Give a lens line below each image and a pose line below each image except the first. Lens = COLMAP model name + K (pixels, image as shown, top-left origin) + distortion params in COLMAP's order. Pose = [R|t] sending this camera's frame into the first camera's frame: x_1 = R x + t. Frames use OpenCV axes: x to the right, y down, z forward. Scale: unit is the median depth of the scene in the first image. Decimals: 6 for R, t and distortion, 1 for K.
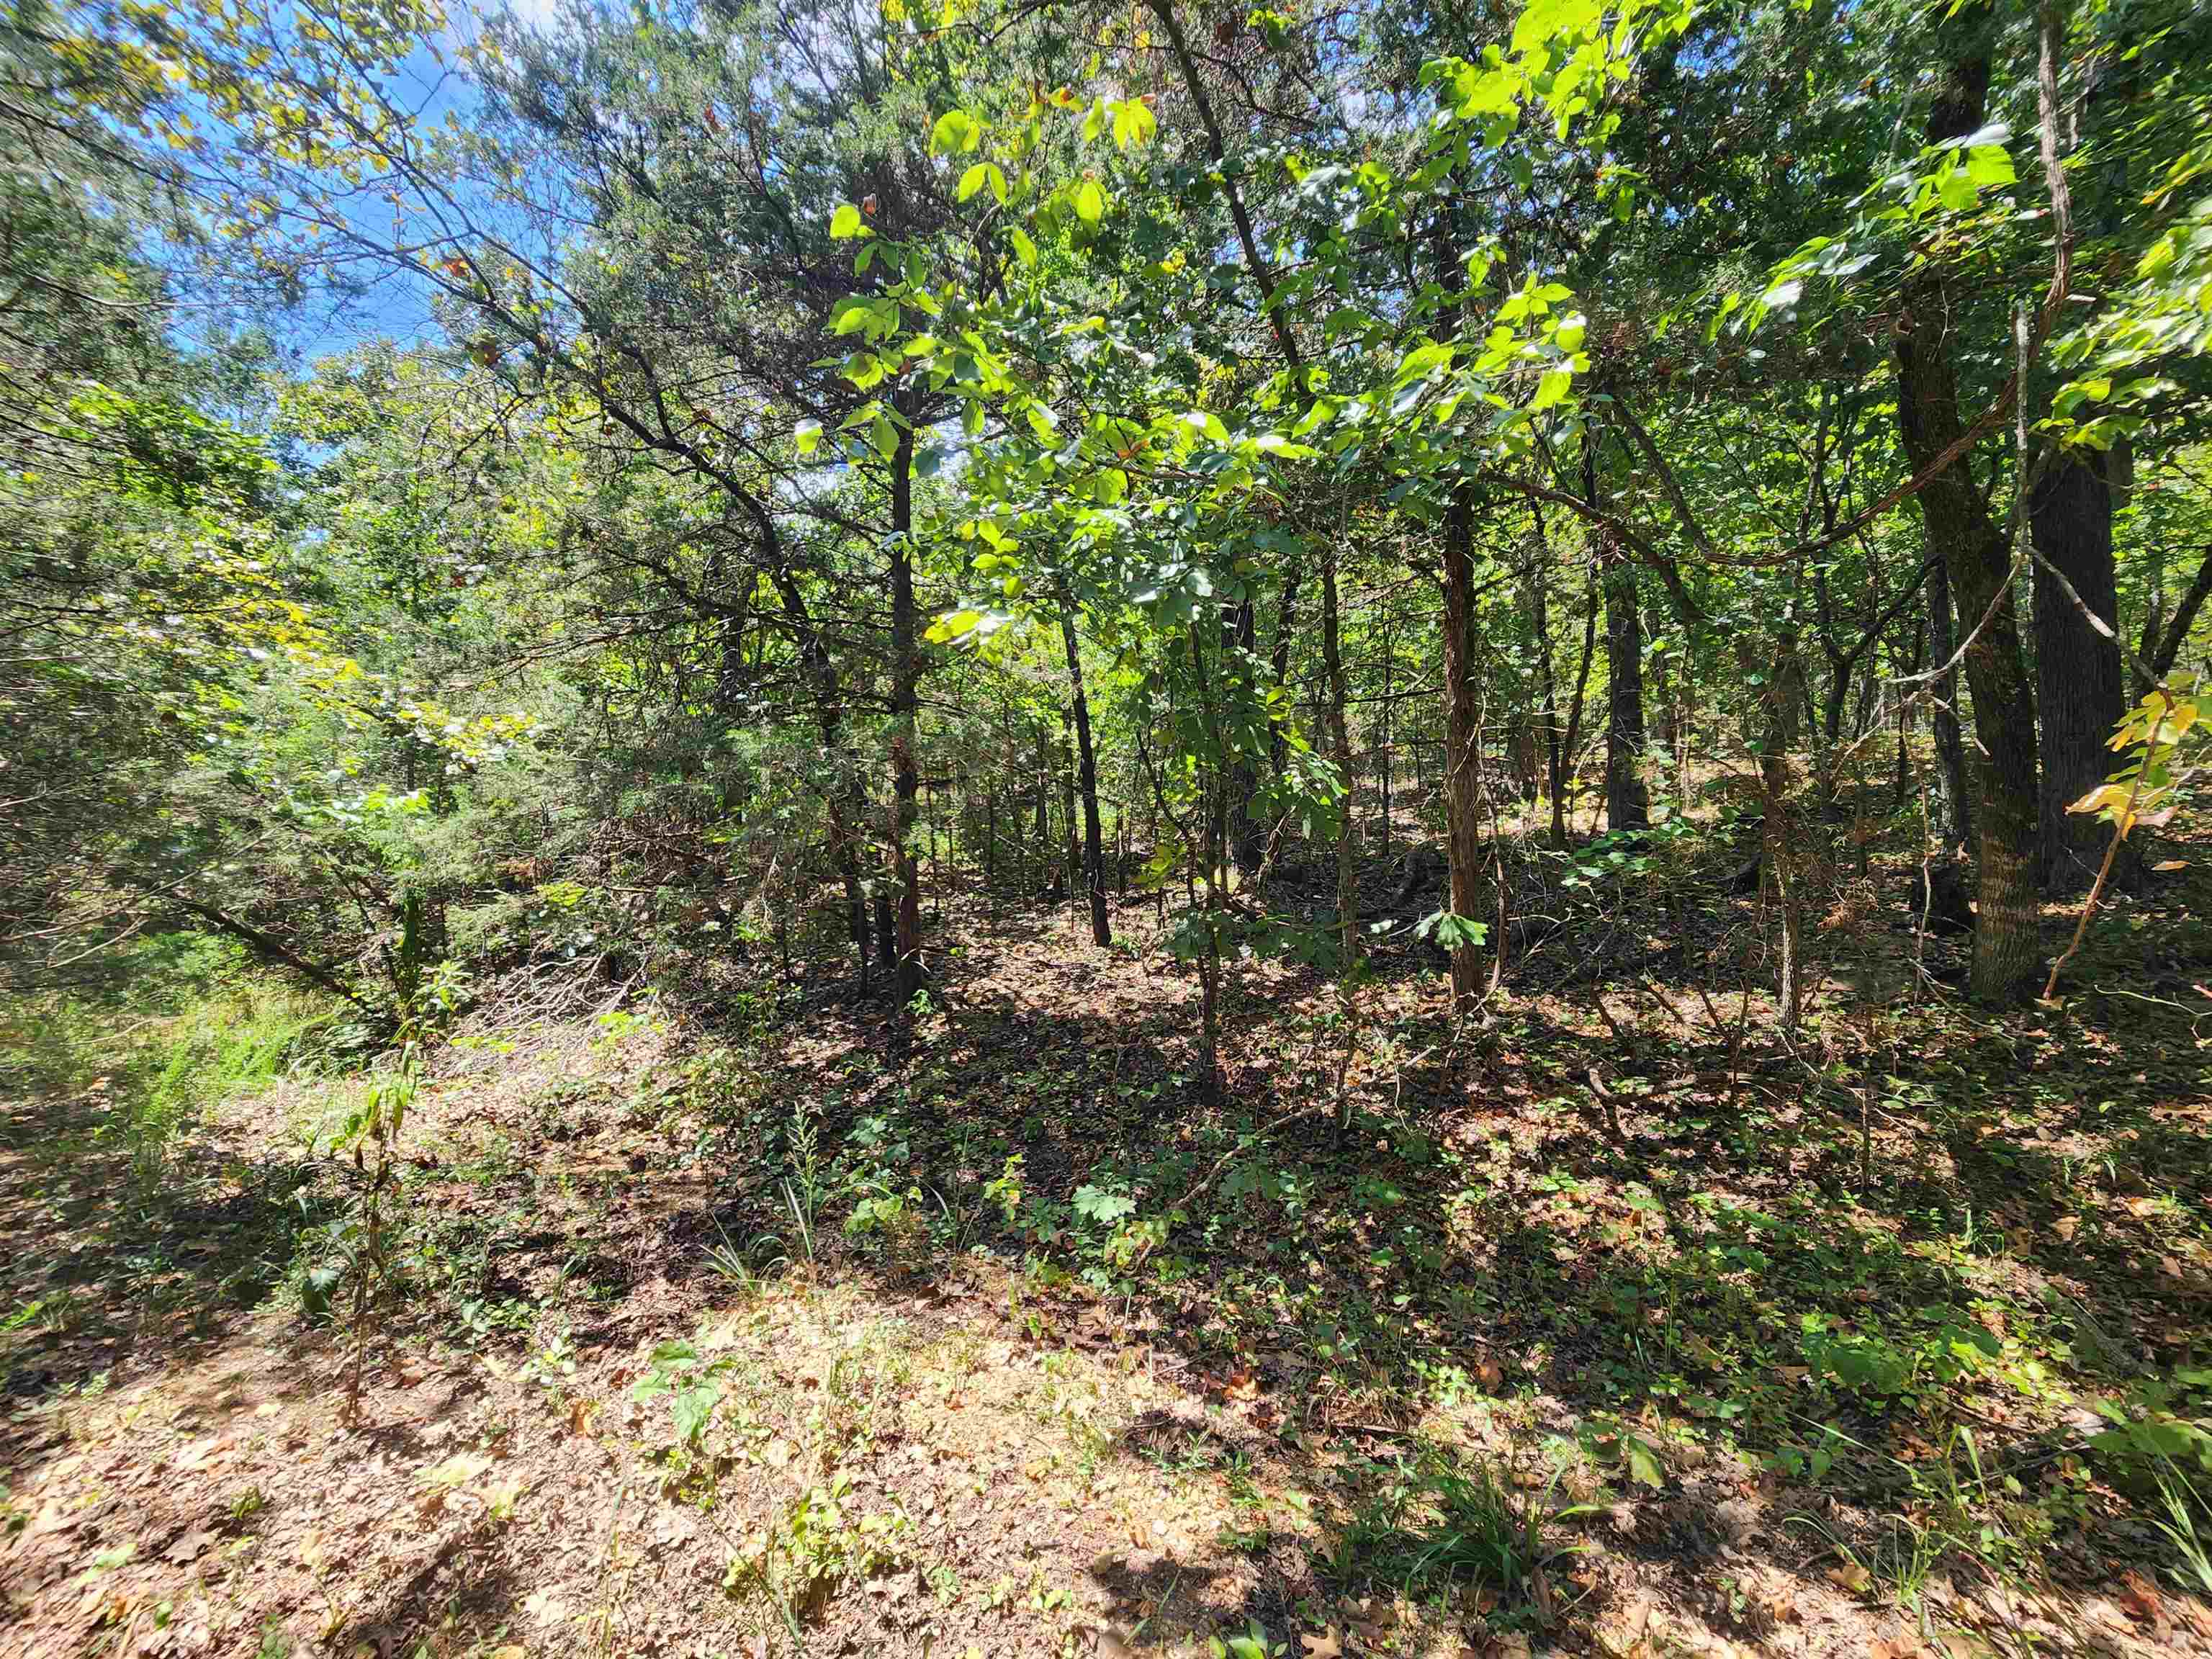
lens RADIAL K [[919.1, 0, 1106.0], [0, 919.1, 840.5], [0, 0, 1]] dist [0.005809, 0.000016]
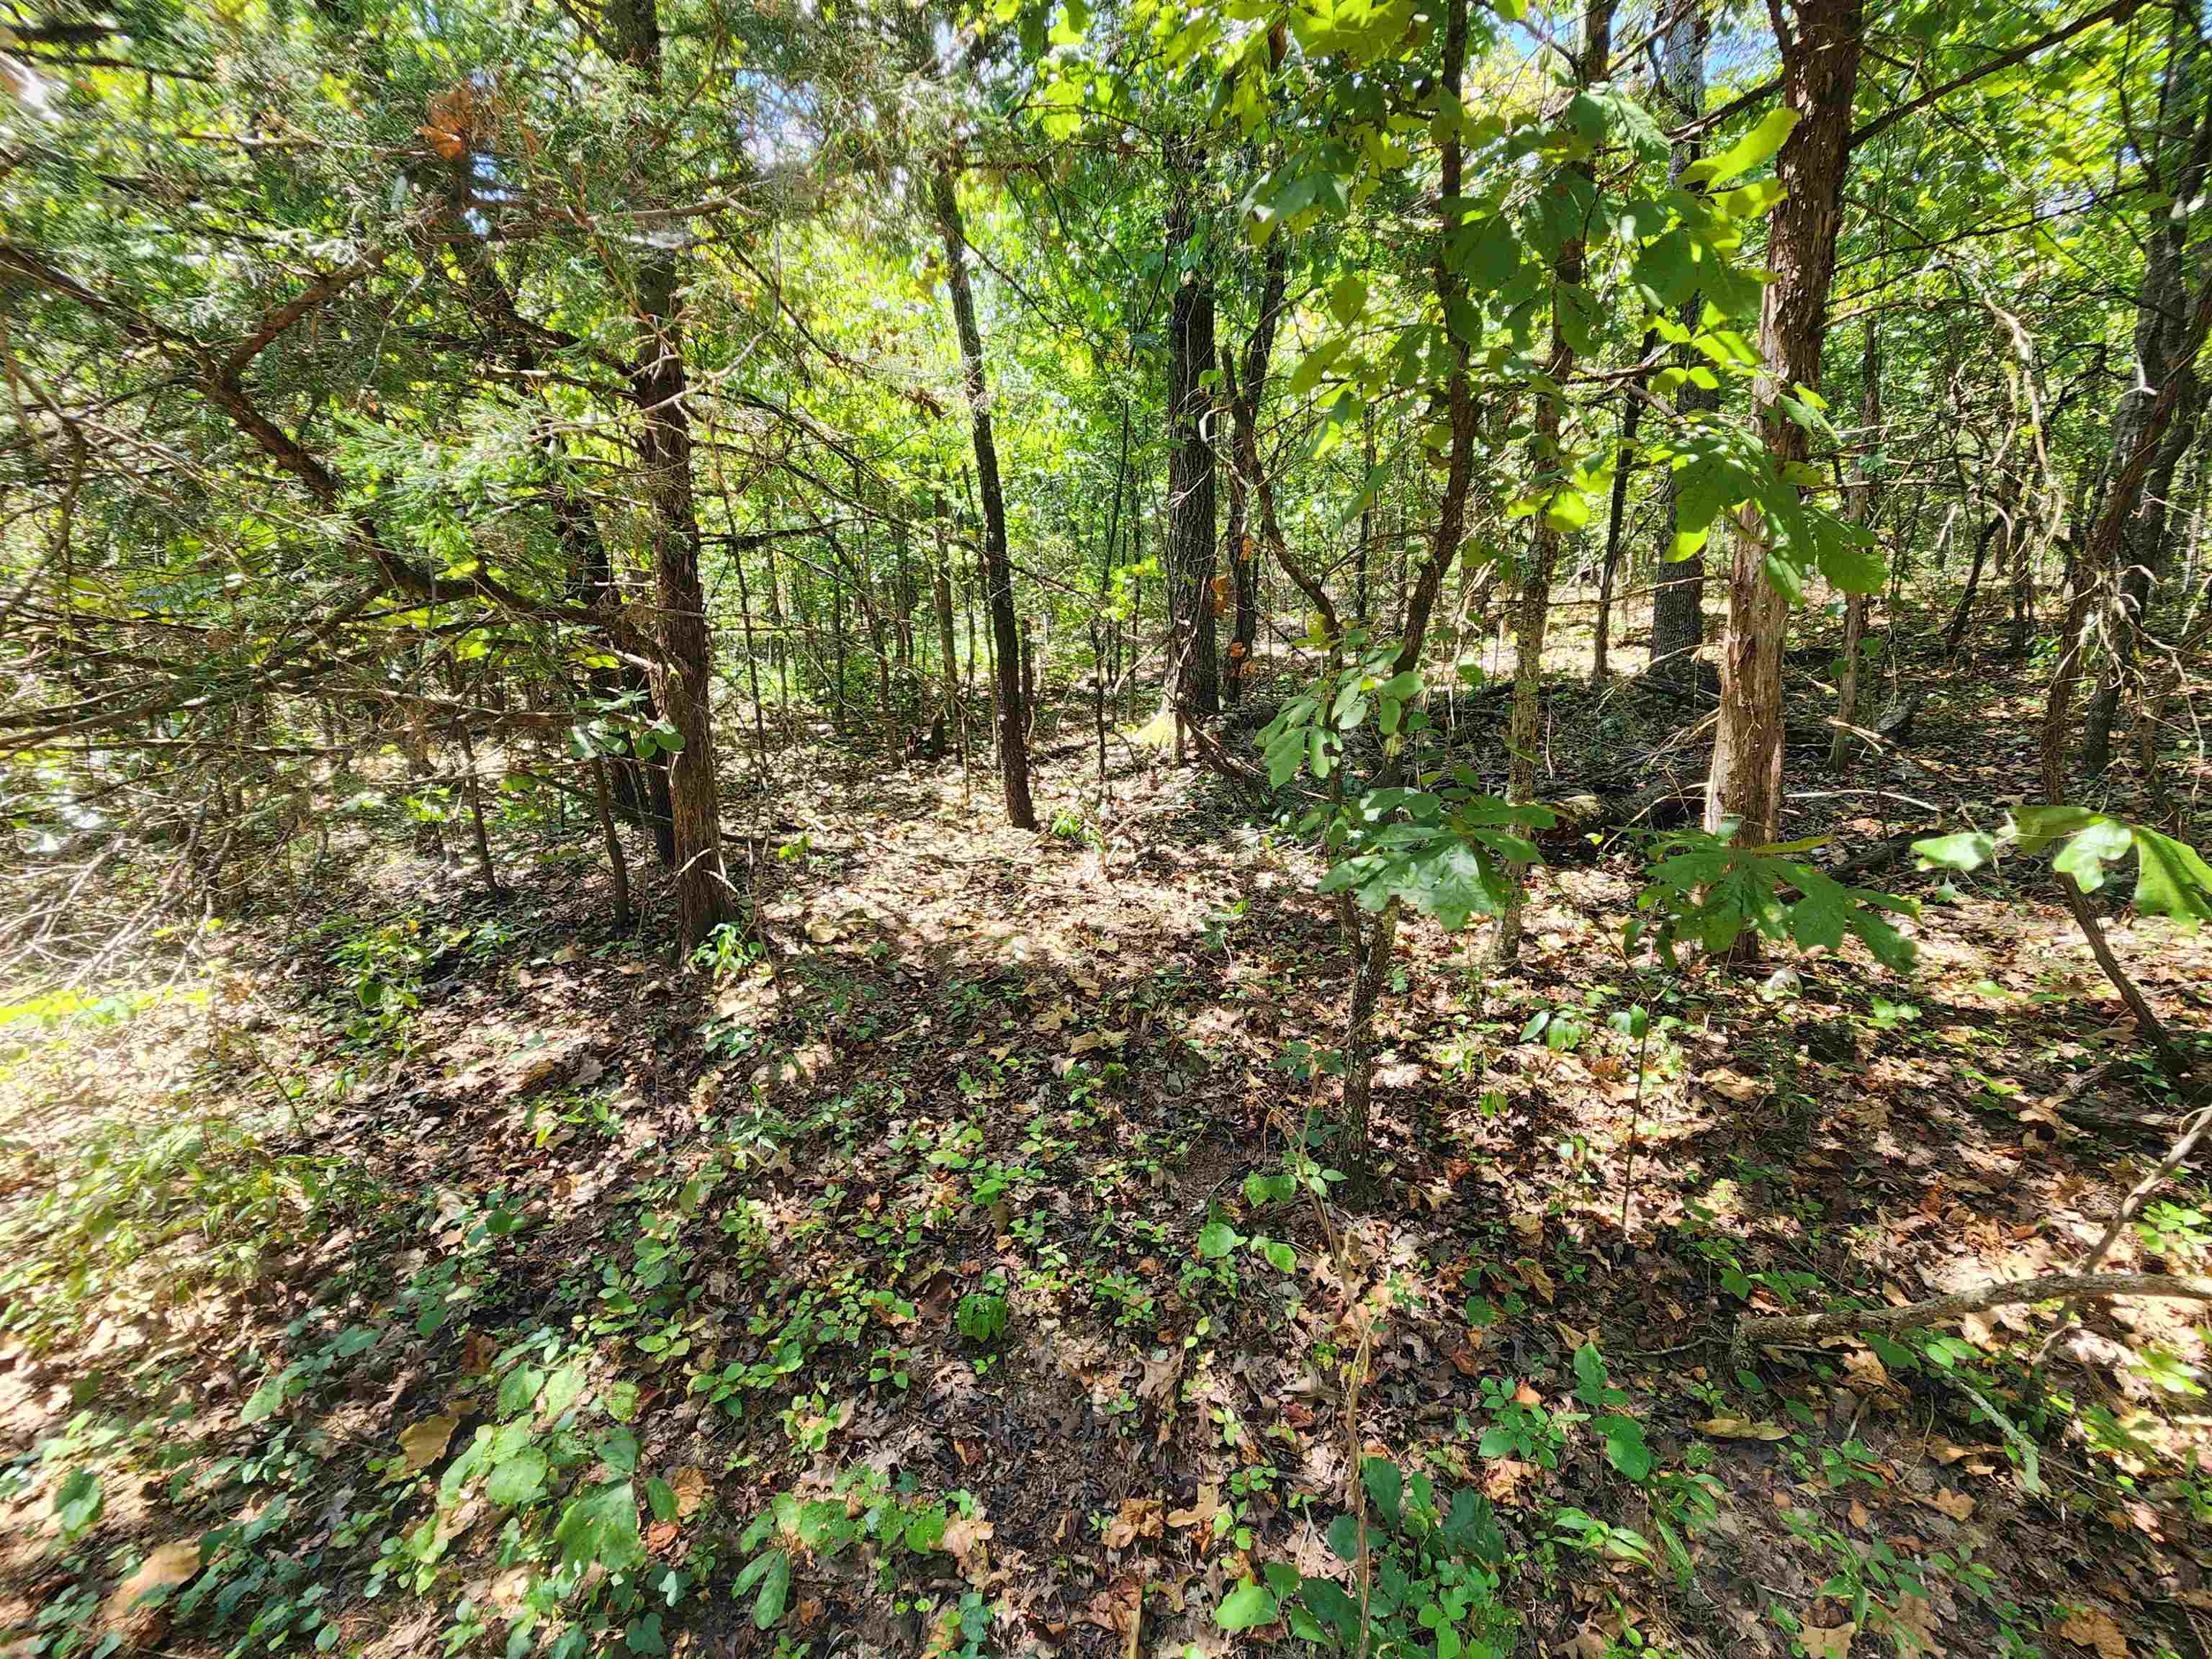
lens RADIAL K [[918.5, 0, 1097.8], [0, 918.5, 823.4], [0, 0, 1]] dist [0.009729, -0.005665]
pose [[0.988493, -0.008690, 0.151020, -0.059259], [-0.012846, 0.989921, 0.141040, 0.022392], [-0.150723, -0.141357, 0.978417, 0.411201]]
